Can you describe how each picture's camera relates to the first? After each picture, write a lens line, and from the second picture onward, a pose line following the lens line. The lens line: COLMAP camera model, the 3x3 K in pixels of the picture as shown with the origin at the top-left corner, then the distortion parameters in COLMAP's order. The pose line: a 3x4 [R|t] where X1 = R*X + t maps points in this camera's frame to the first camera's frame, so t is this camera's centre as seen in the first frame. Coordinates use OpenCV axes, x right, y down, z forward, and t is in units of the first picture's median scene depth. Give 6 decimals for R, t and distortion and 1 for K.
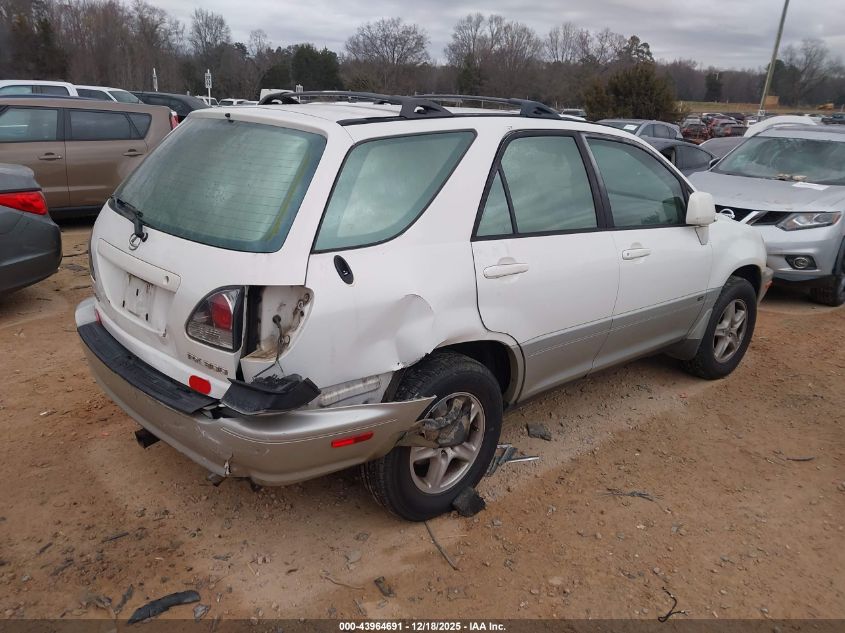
lens RADIAL K [[643.1, 0, 415.7], [0, 643.1, 316.7], [0, 0, 1]] dist [0.029240, -0.027387]
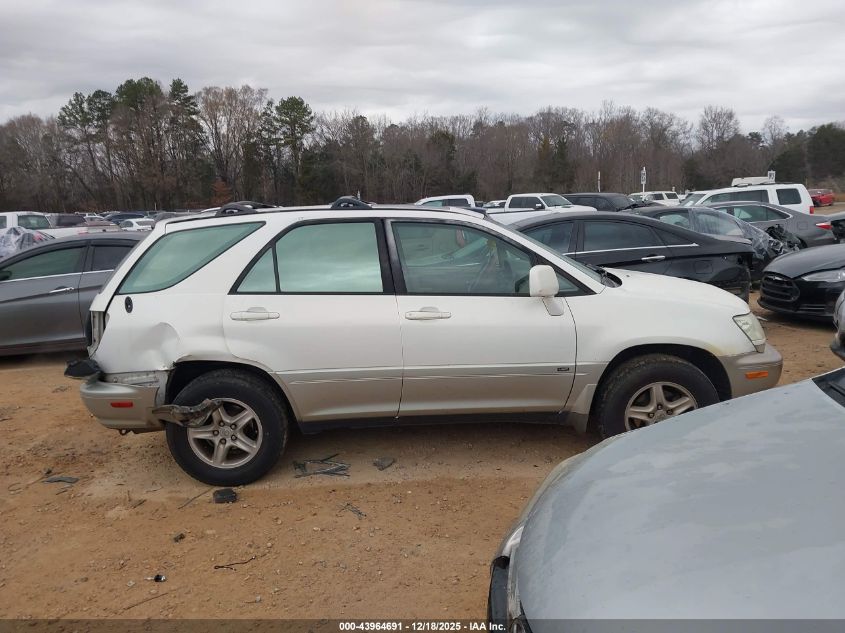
lens RADIAL K [[643.1, 0, 423.3], [0, 643.1, 319.3], [0, 0, 1]] dist [0.029240, -0.027387]
pose [[0.762233, 0.041095, -0.645996, 1.347888], [-0.128010, 0.987843, -0.088202, 0.014501], [0.634518, 0.149924, 0.758228, 0.145991]]
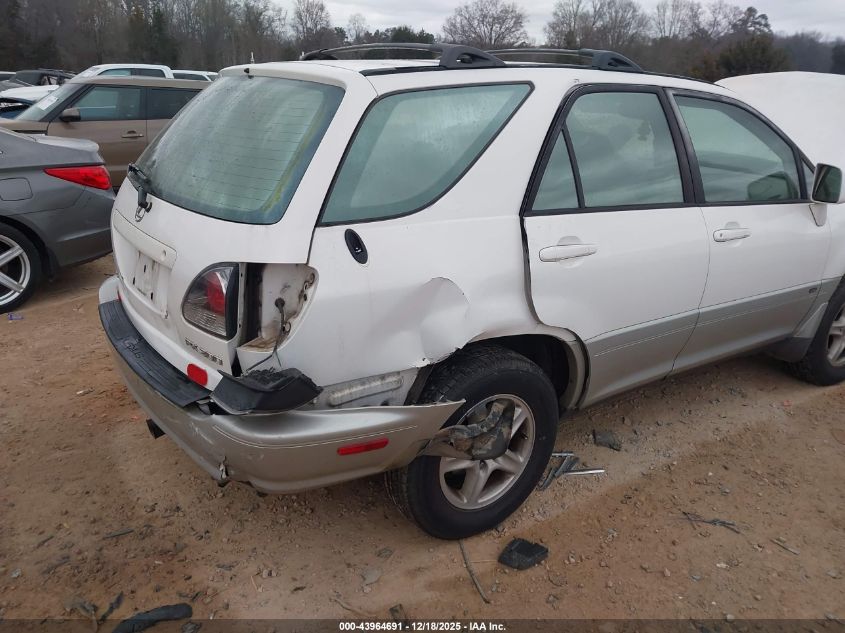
lens RADIAL K [[643.1, 0, 416.8], [0, 643.1, 318.9], [0, 0, 1]] dist [0.029240, -0.027387]
pose [[0.990517, 0.030843, -0.133881, 0.067234], [-0.026988, 0.999170, 0.030513, -0.004851], [0.134711, -0.026611, 0.990527, 0.143795]]
